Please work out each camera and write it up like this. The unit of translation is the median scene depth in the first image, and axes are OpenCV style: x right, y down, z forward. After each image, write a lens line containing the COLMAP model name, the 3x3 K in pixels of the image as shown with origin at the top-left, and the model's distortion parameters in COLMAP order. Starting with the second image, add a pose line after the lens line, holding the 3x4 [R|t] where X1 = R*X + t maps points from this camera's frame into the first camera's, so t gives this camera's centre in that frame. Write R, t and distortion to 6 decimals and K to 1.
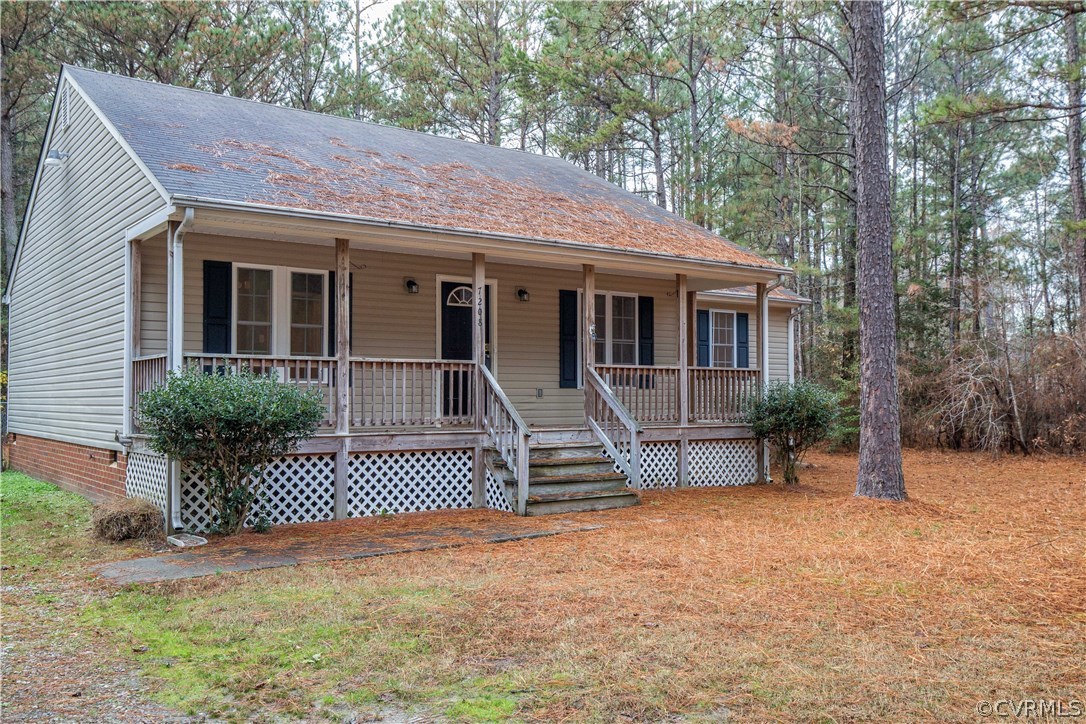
lens RADIAL K [[953.5, 0, 543.0], [0, 953.5, 362.0], [0, 0, 1]] dist [0.072902, 0.001299]
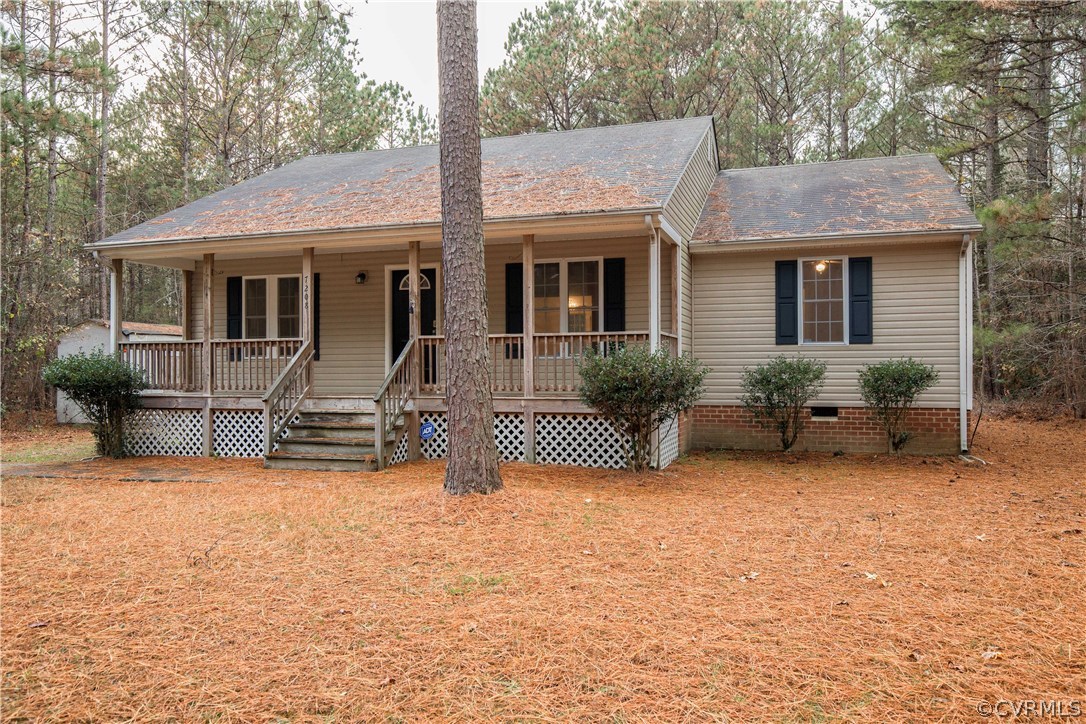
lens RADIAL K [[783.6, 0, 543.0], [0, 783.6, 362.0], [0, 0, 1]] dist [0.071412, 0.000637]
pose [[0.580217, -0.008585, -0.814417, 0.903202], [0.035382, 0.999266, 0.014674, 0.024480], [0.813693, -0.037329, 0.580095, 0.655201]]
